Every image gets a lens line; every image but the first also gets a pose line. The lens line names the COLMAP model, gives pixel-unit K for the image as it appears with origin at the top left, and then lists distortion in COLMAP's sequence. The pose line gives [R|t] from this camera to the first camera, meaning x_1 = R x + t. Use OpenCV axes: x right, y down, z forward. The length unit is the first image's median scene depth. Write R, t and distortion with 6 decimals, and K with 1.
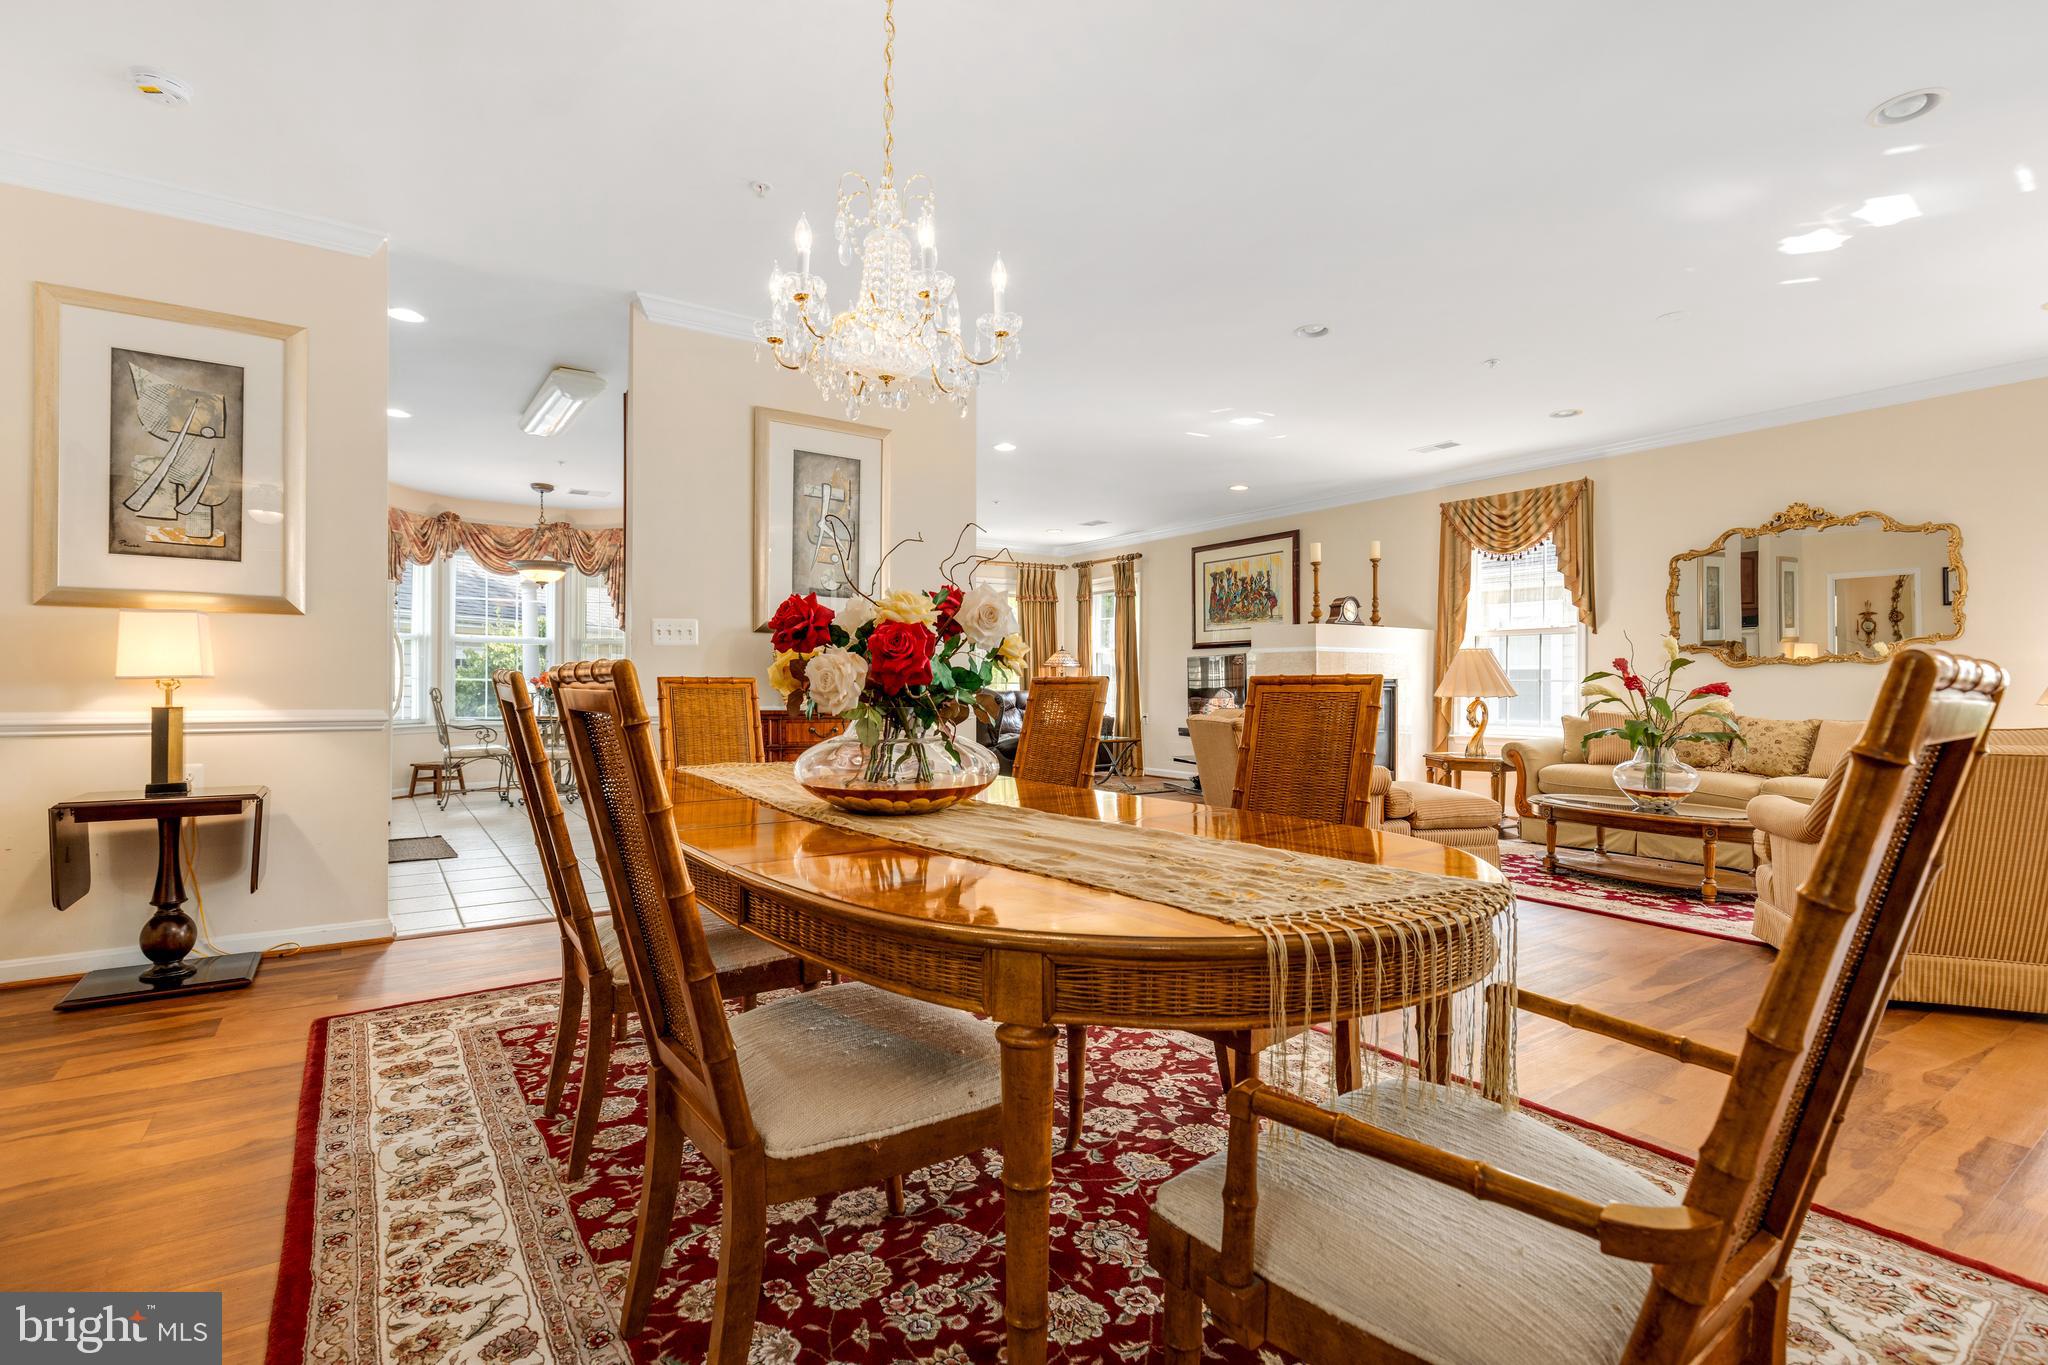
lens RADIAL K [[949.7, 0, 1020.3], [0, 949.7, 686.4], [0, 0, 1]] dist [-0.004580, -0.000758]
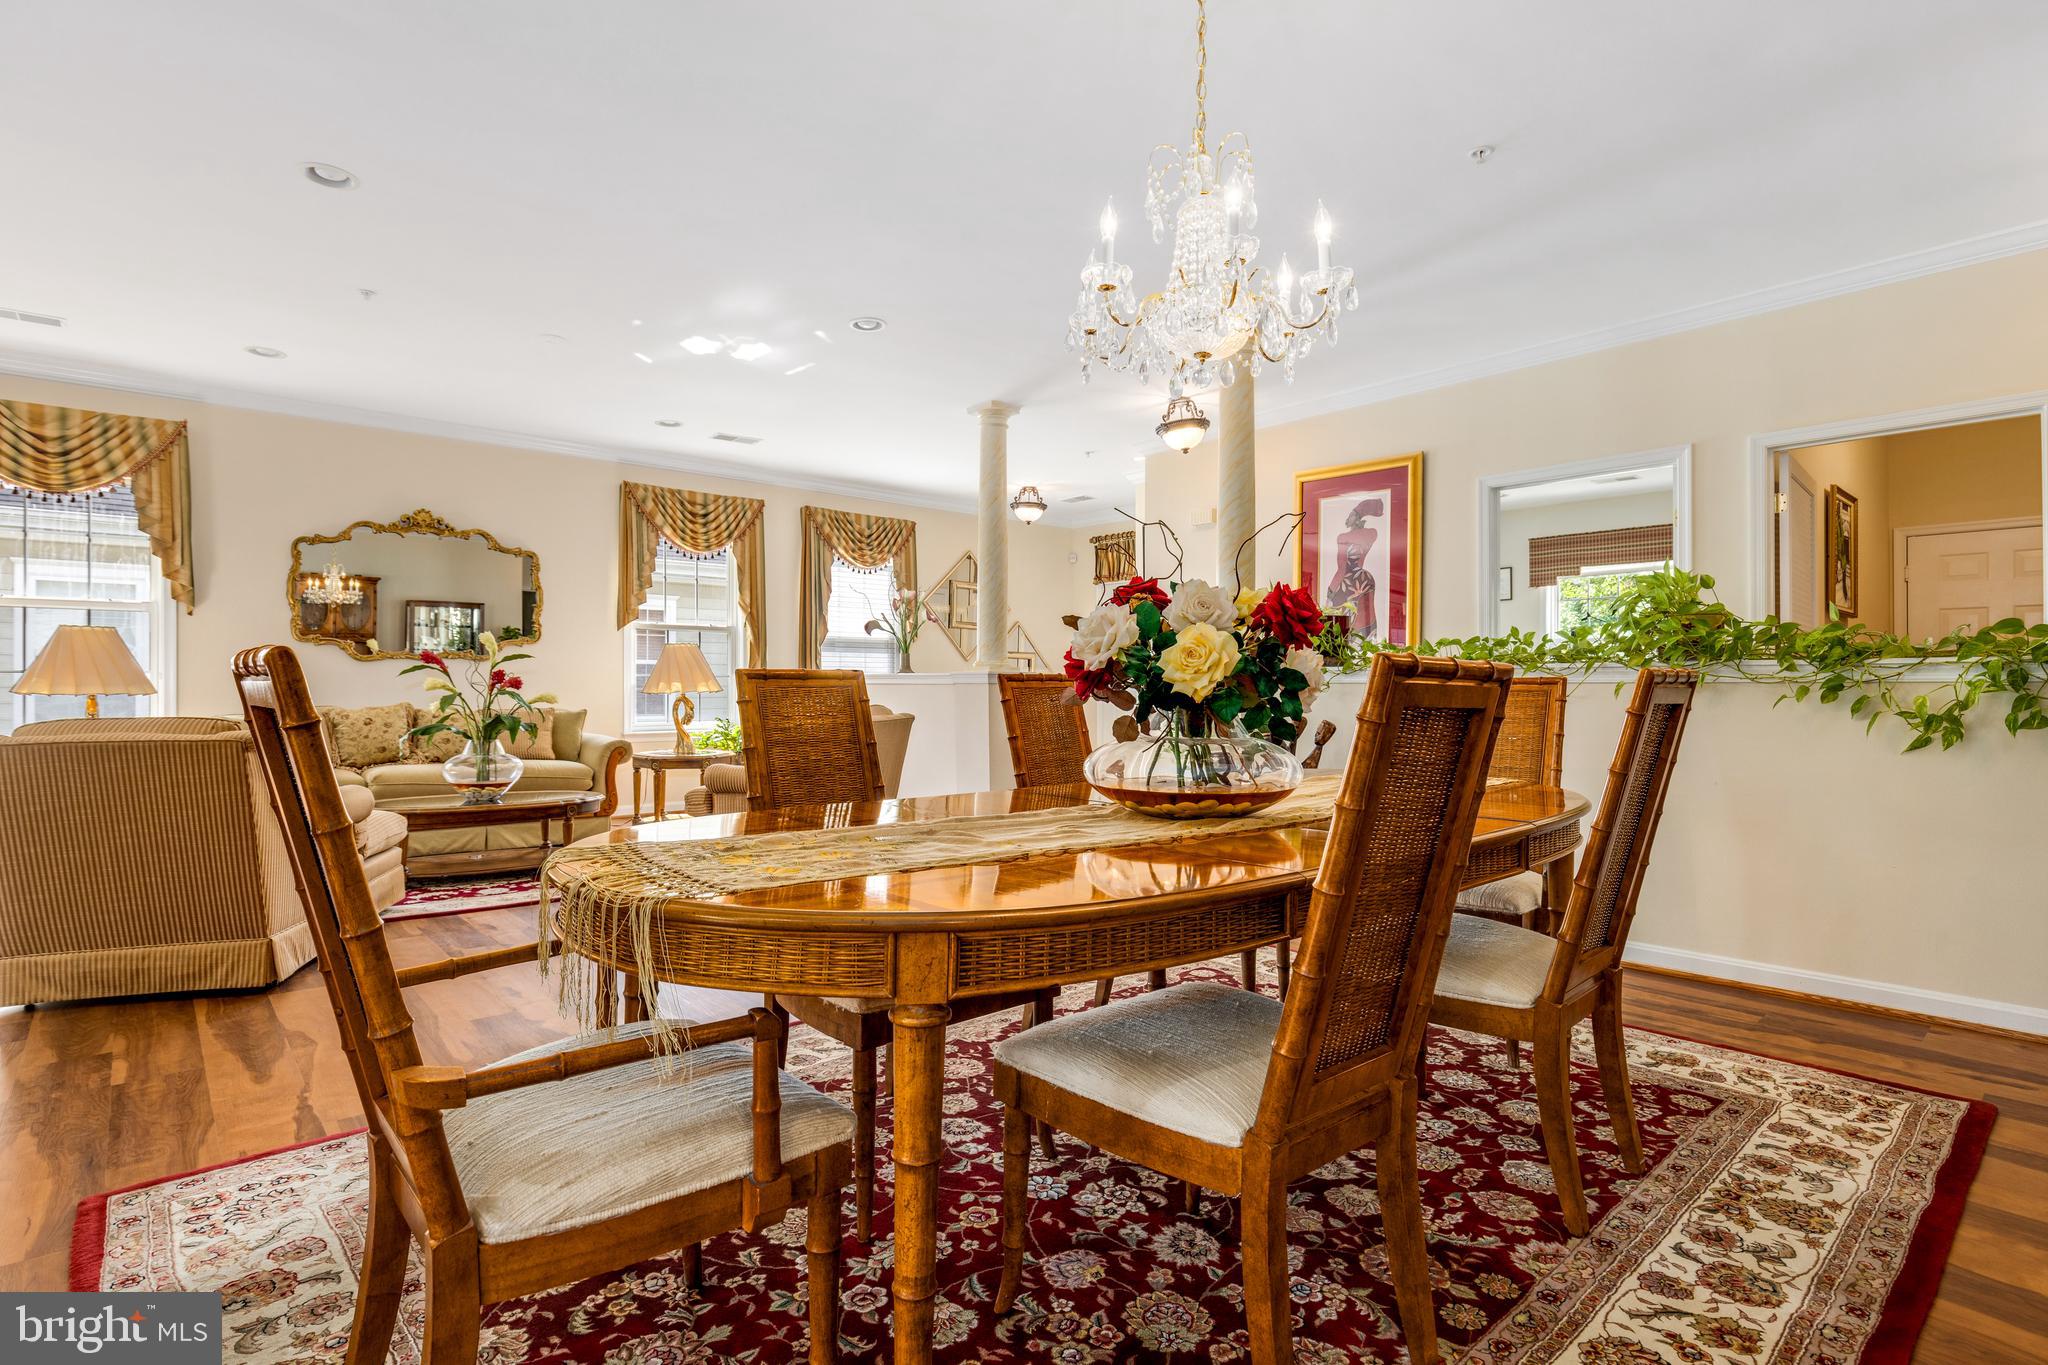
lens RADIAL K [[1013.6, 0, 1021.6], [0, 1013.6, 676.8], [0, 0, 1]] dist [-0.000600, -0.000510]
pose [[-0.121205, 0.003659, 0.992621, -0.328642], [-0.001933, 0.999990, -0.003923, -0.000744], [-0.992626, -0.002394, -0.121197, 0.382899]]
